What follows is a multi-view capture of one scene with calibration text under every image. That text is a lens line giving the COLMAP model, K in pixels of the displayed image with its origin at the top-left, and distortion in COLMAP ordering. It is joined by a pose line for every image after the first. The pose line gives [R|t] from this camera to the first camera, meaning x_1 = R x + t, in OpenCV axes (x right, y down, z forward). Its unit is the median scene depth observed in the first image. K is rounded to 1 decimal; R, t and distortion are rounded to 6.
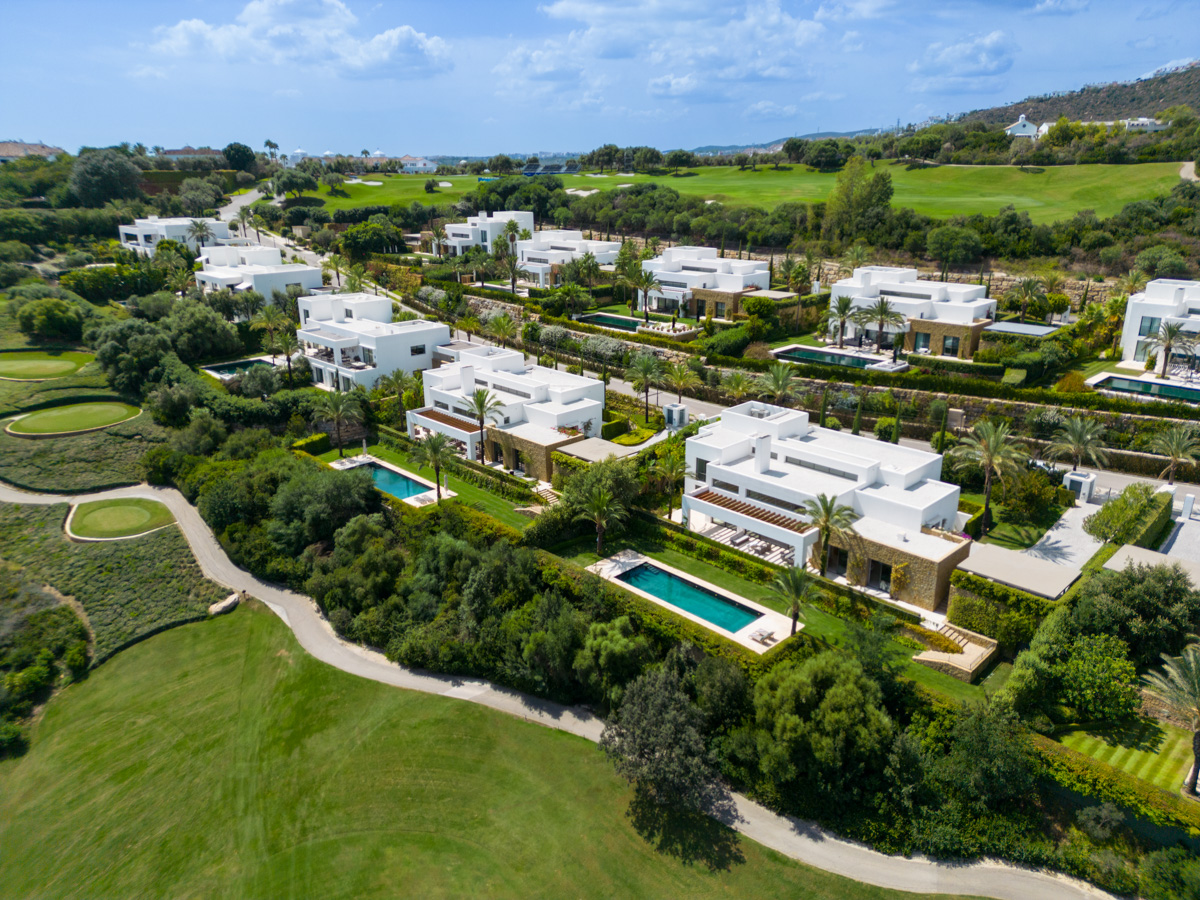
lens RADIAL K [[823.9, 0, 586.5], [0, 823.9, 449.3], [0, 0, 1]] dist [0.074739, -0.097777]
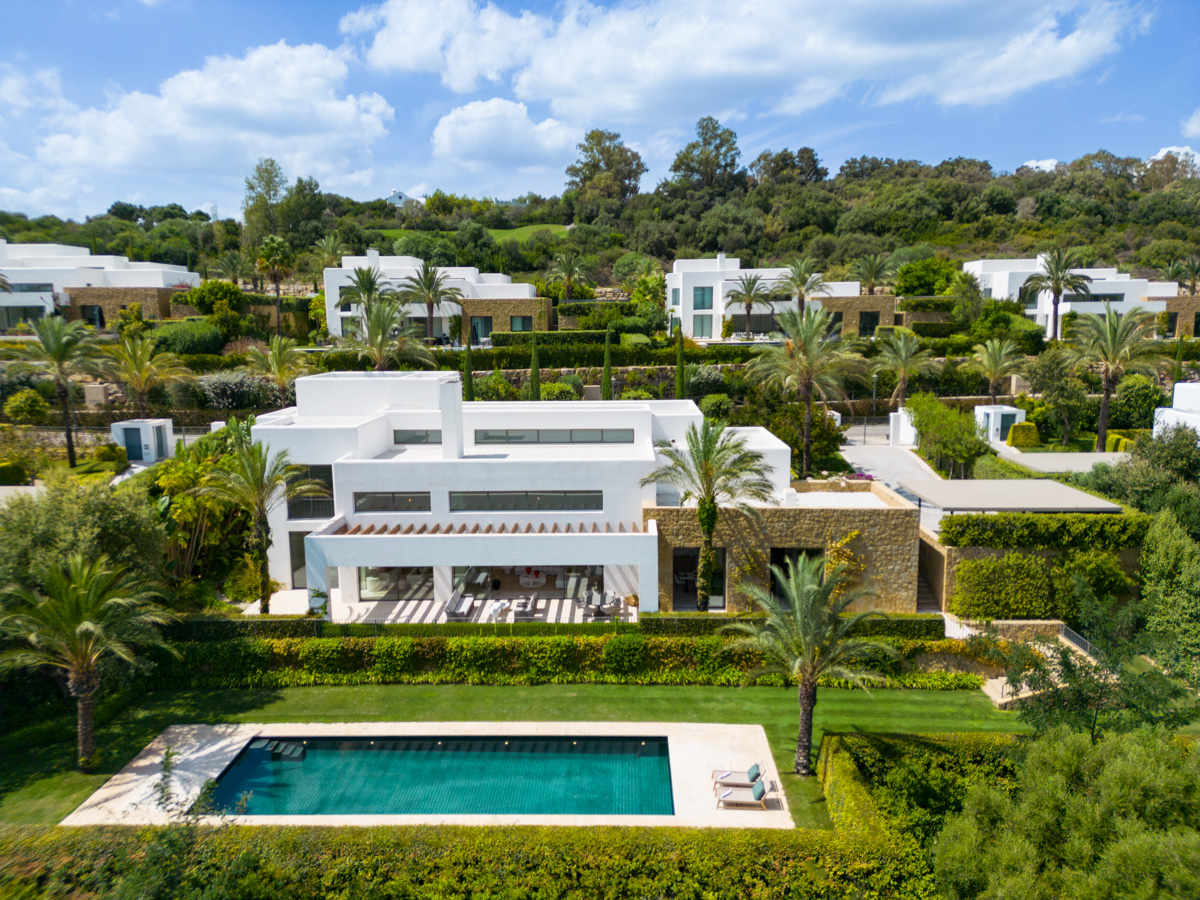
lens RADIAL K [[839.3, 0, 600.0], [0, 839.3, 450.0], [0, 0, 1]] dist [0.098952, -0.106169]
pose [[0.708506, -0.104415, 0.697938, -0.062276], [0.228822, 0.969552, -0.087237, 0.083097], [-0.667578, 0.221512, 0.710825, 0.612812]]
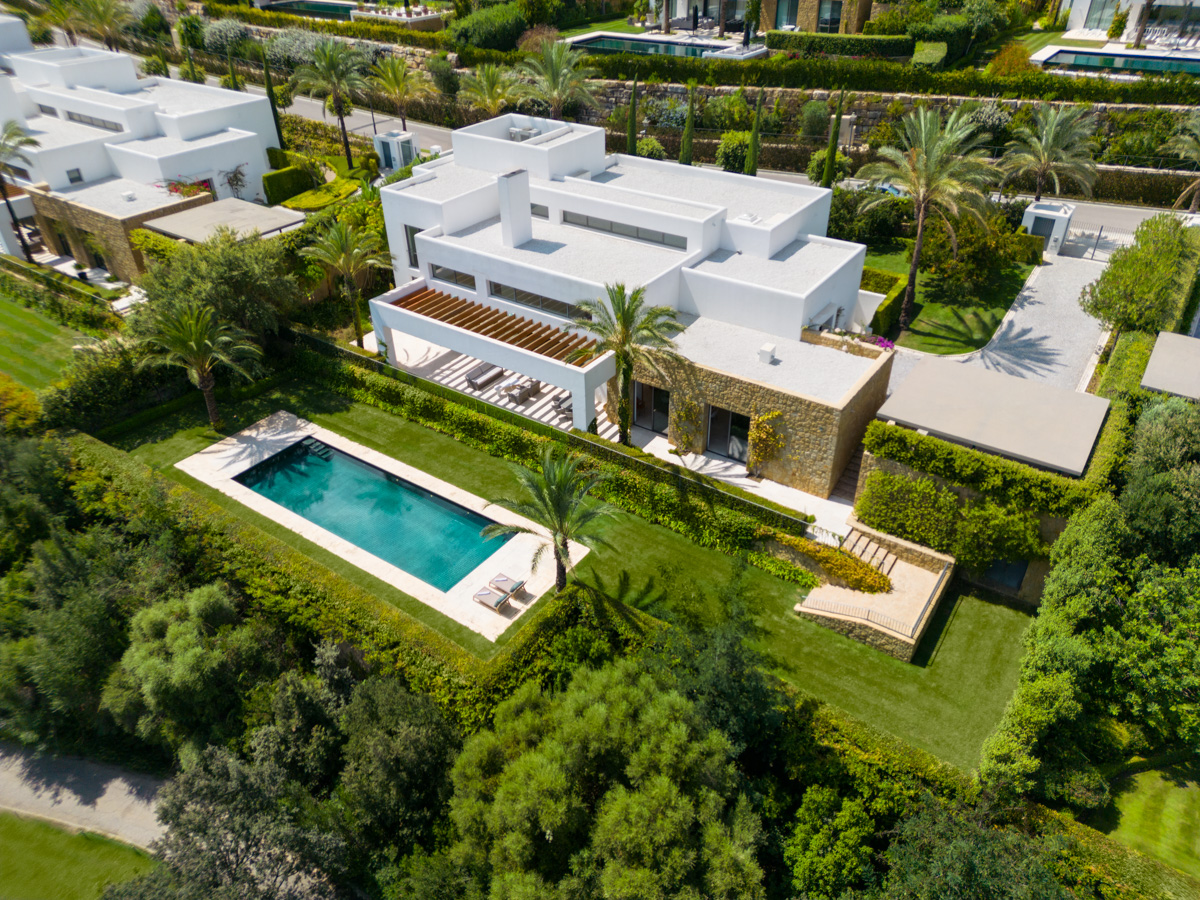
lens RADIAL K [[839.3, 0, 600.0], [0, 839.3, 450.0], [0, 0, 1]] dist [0.098952, -0.106169]
pose [[0.979523, -0.112714, 0.166825, 0.160164], [0.065473, 0.961895, 0.265465, 0.014023], [-0.190390, -0.249106, 0.949578, 0.444244]]
